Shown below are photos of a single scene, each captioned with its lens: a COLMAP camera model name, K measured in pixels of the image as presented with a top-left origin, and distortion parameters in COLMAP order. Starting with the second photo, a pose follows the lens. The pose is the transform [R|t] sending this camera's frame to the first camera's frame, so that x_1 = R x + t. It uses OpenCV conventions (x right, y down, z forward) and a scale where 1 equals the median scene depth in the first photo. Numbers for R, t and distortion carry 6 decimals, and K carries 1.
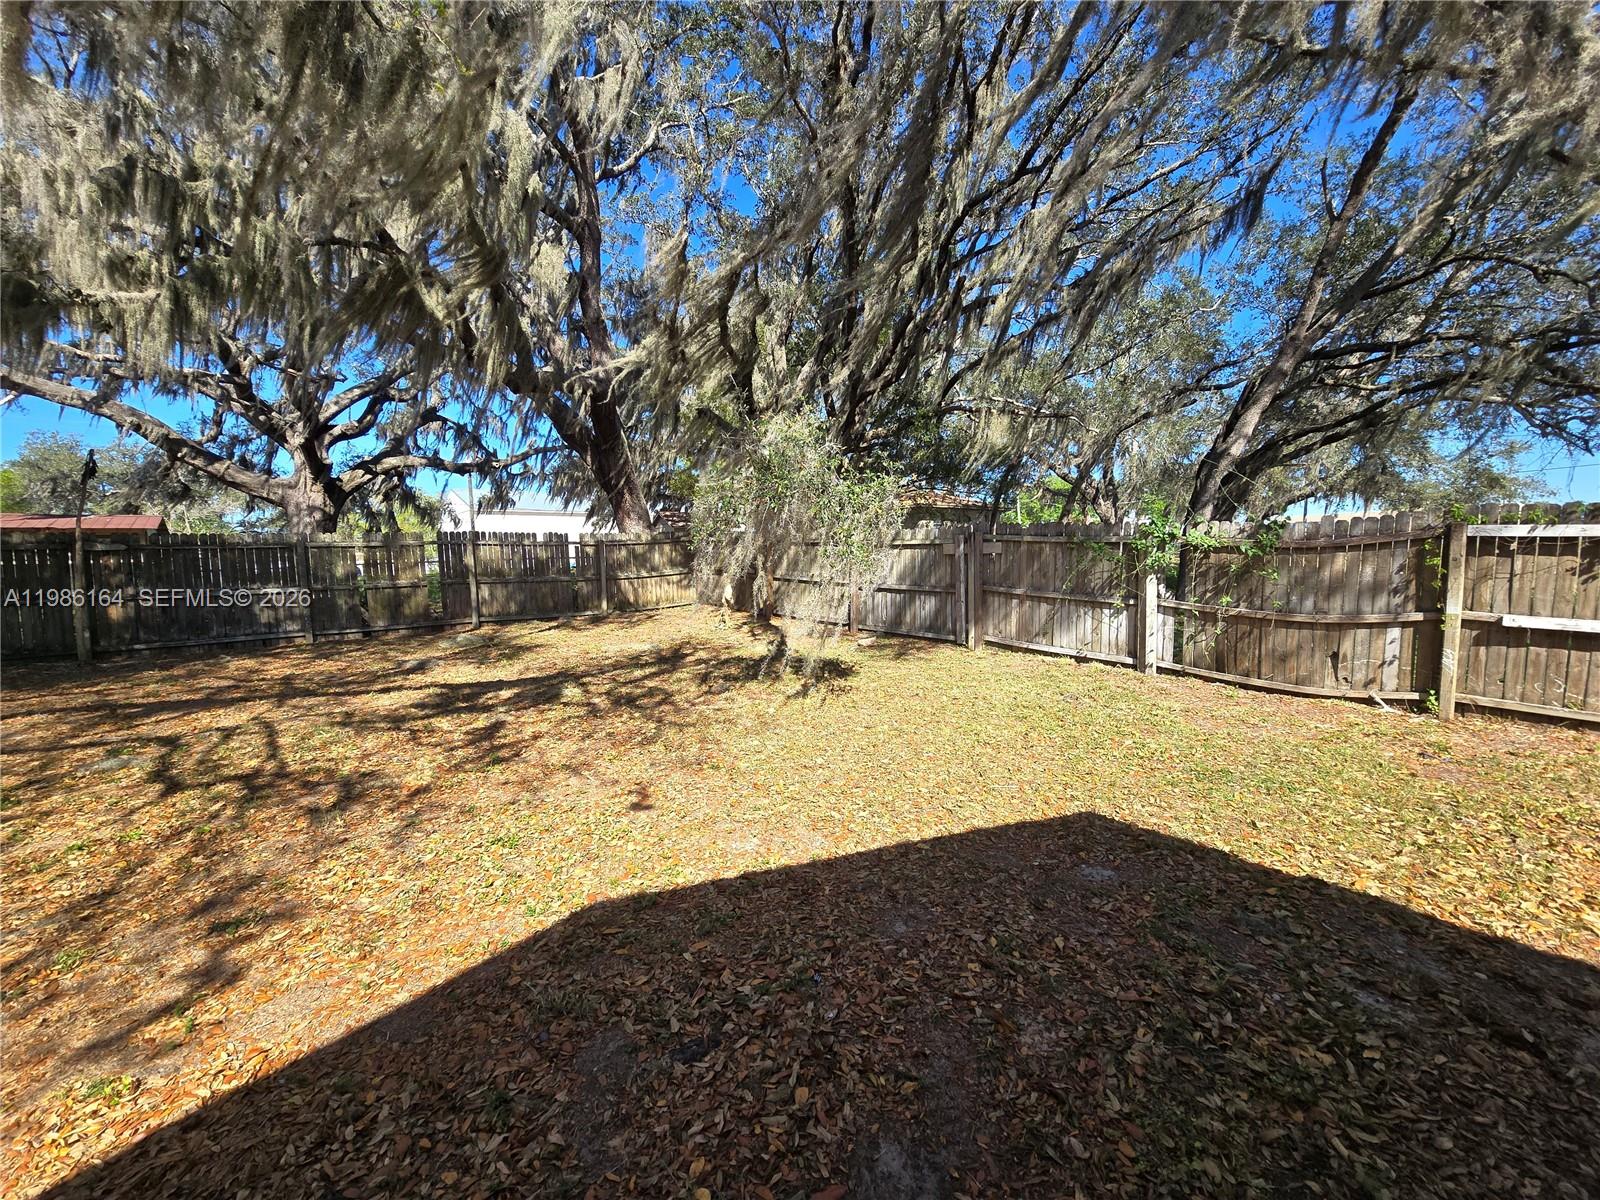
lens RADIAL K [[654.7, 0, 801.2], [0, 654.7, 603.5], [0, 0, 1]] dist [-0.005601, 0.000414]
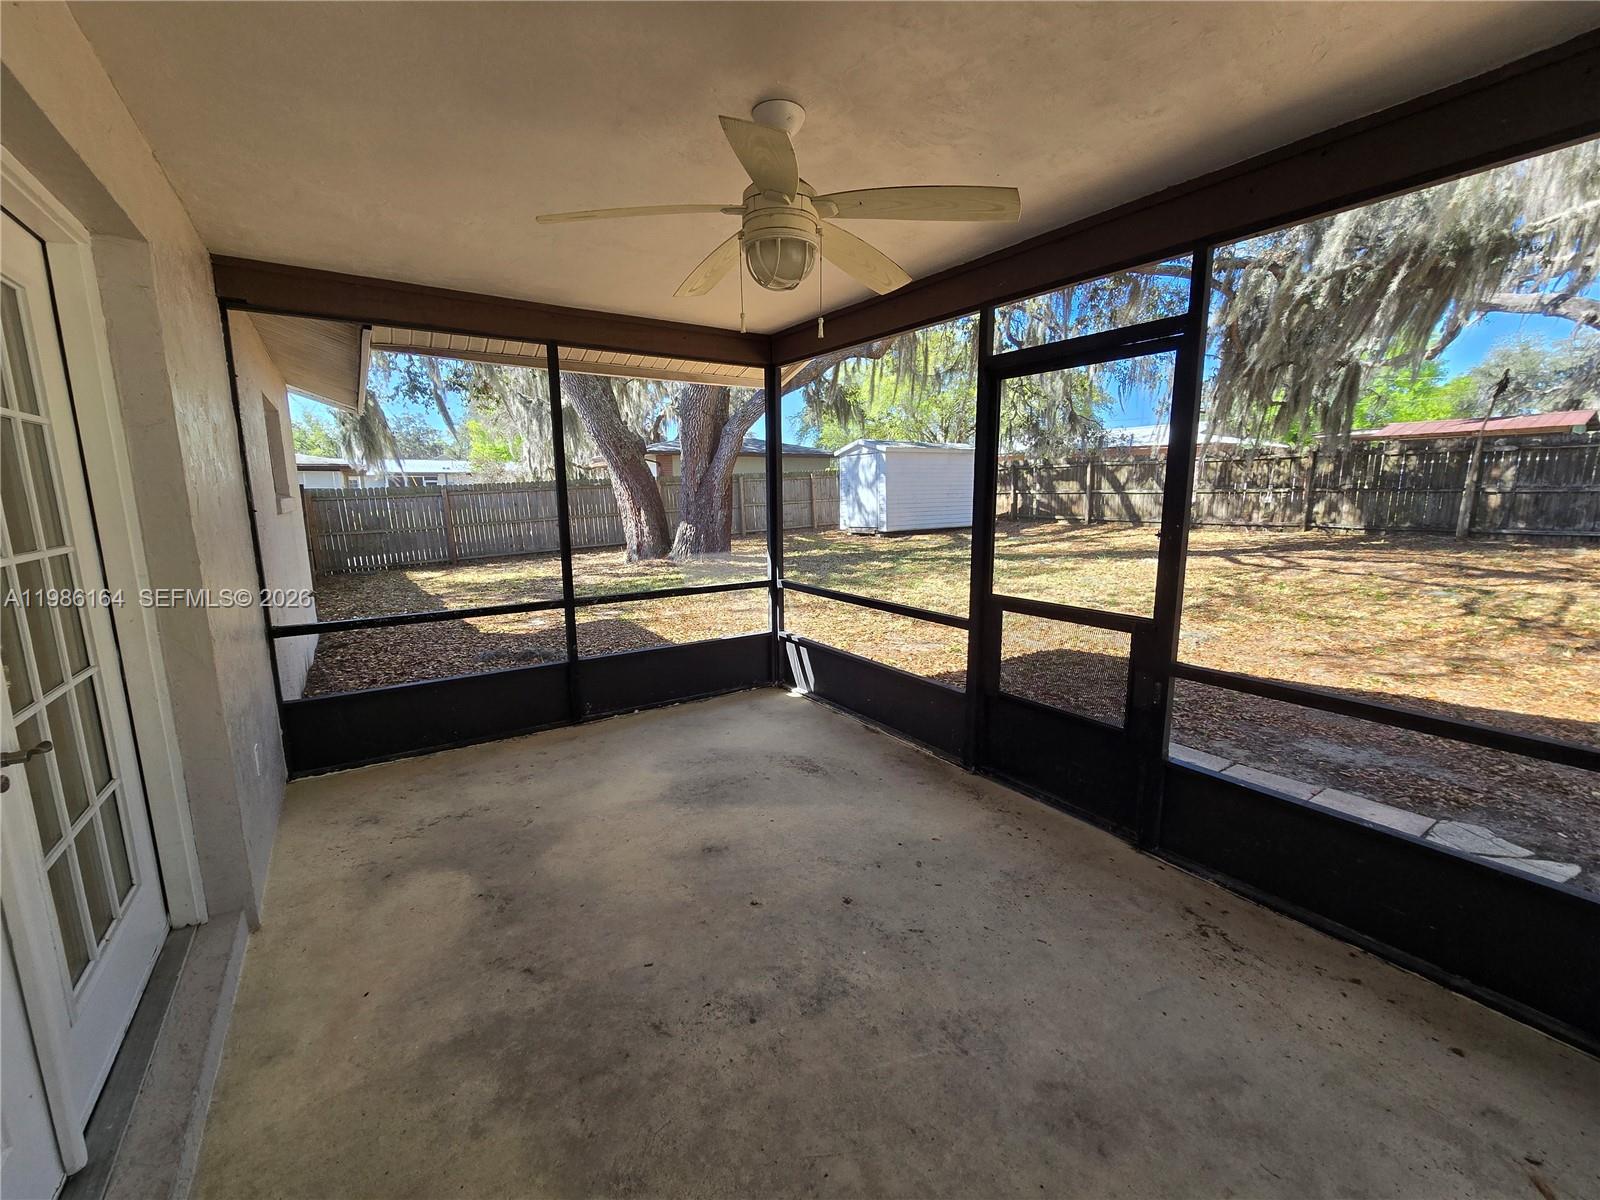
lens RADIAL K [[659.2, 0, 806.3], [0, 659.2, 597.4], [0, 0, 1]] dist [-0.003212, 0.003169]
pose [[-0.078233, 0.193018, -0.978071, 0.312899], [-0.052130, 0.978944, 0.197360, 0.011841], [0.995571, 0.066427, -0.066523, -0.211664]]
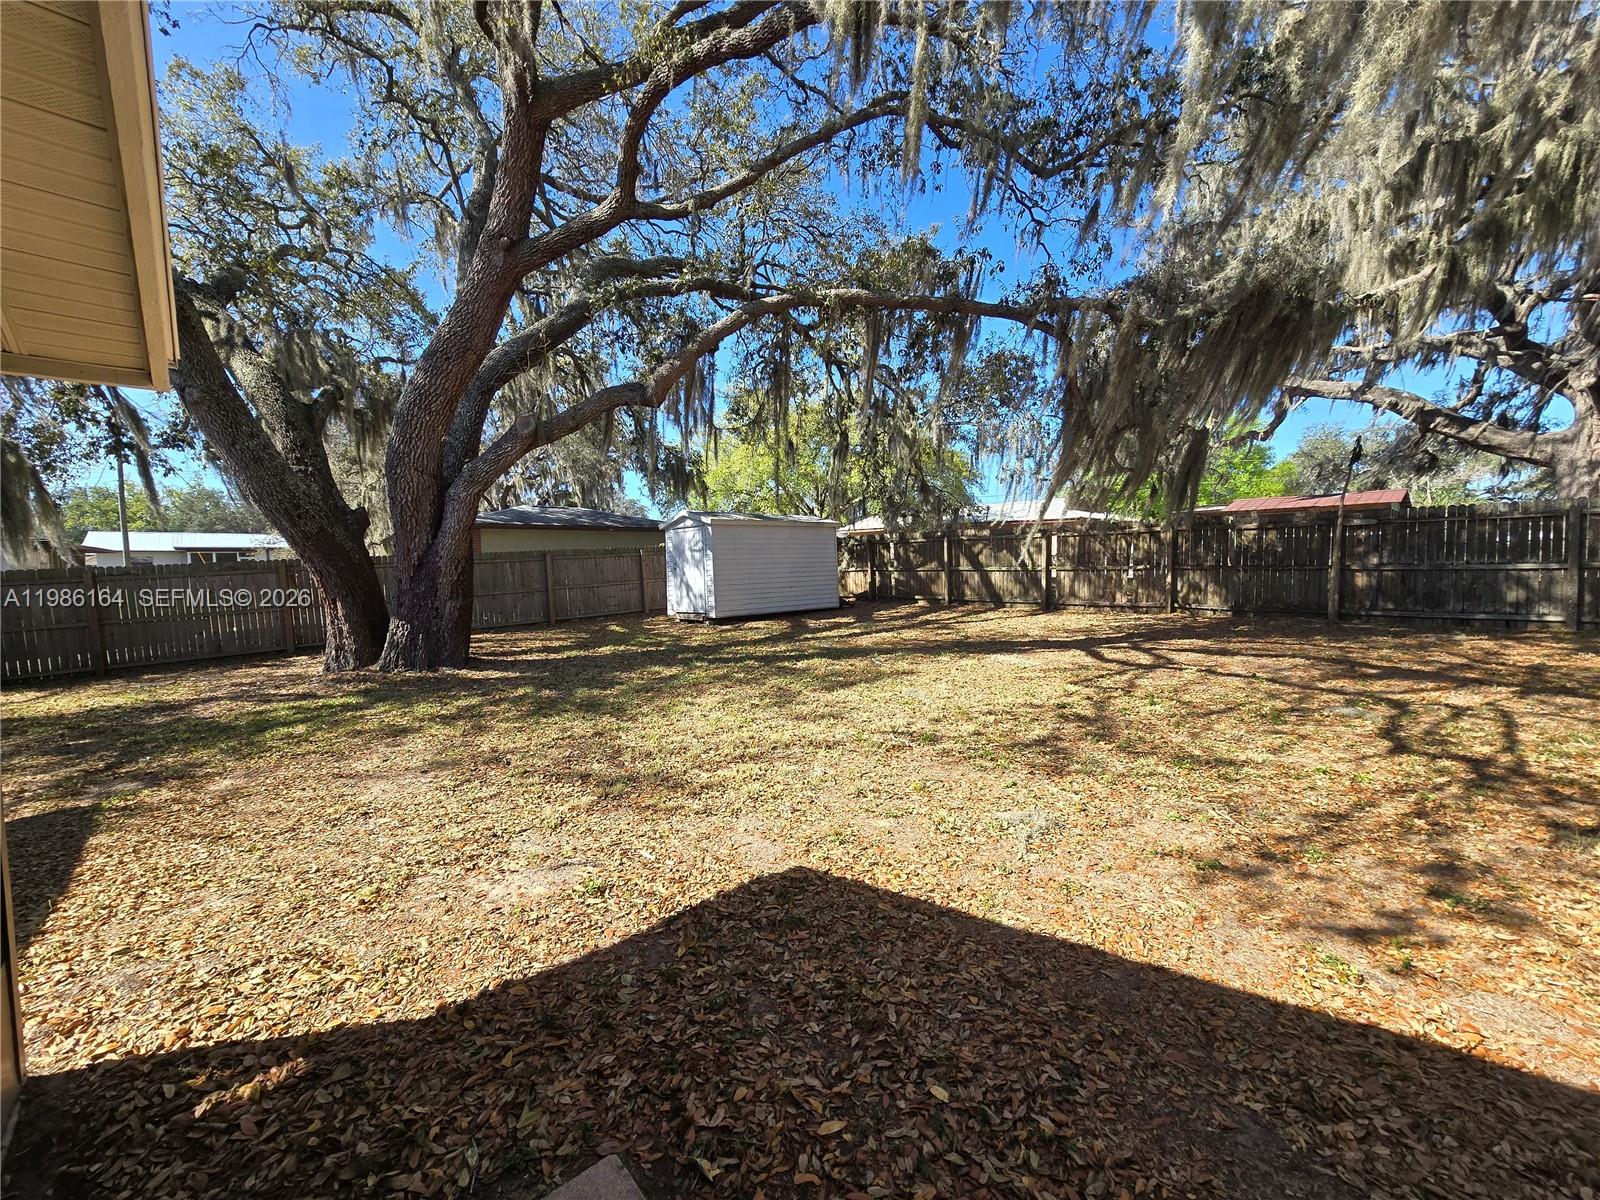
lens RADIAL K [[659.2, 0, 806.3], [0, 659.2, 597.4], [0, 0, 1]] dist [-0.003212, 0.003169]
pose [[0.066384, 0.084389, -0.994219, 0.010770], [-0.050981, 0.995402, 0.081085, -0.000510], [0.996491, 0.045304, 0.070381, -0.026845]]
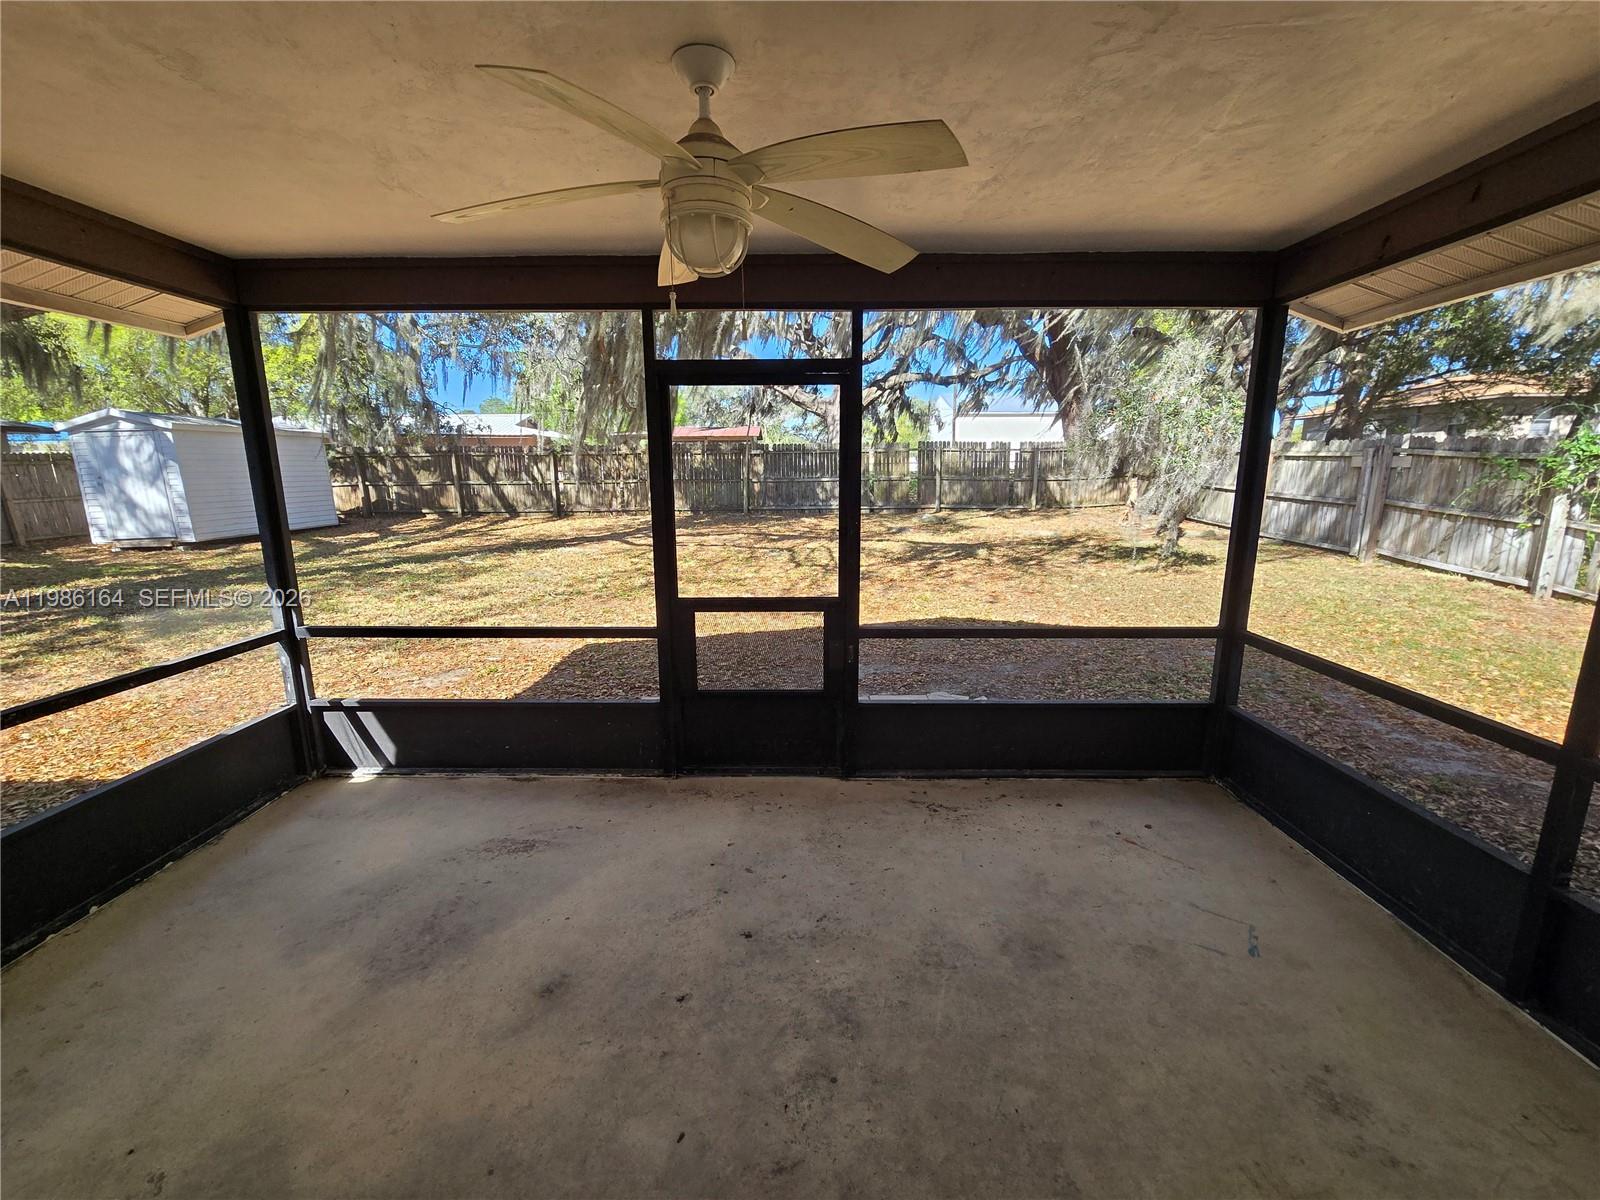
lens RADIAL K [[660.0, 0, 798.7], [0, 660.0, 603.7], [0, 0, 1]] dist [-0.006107, 0.000269]
pose [[0.769455, 0.151536, -0.620464, 0.231072], [-0.058199, 0.984040, 0.168158, 0.013631], [0.636044, -0.093280, 0.765994, -0.370207]]
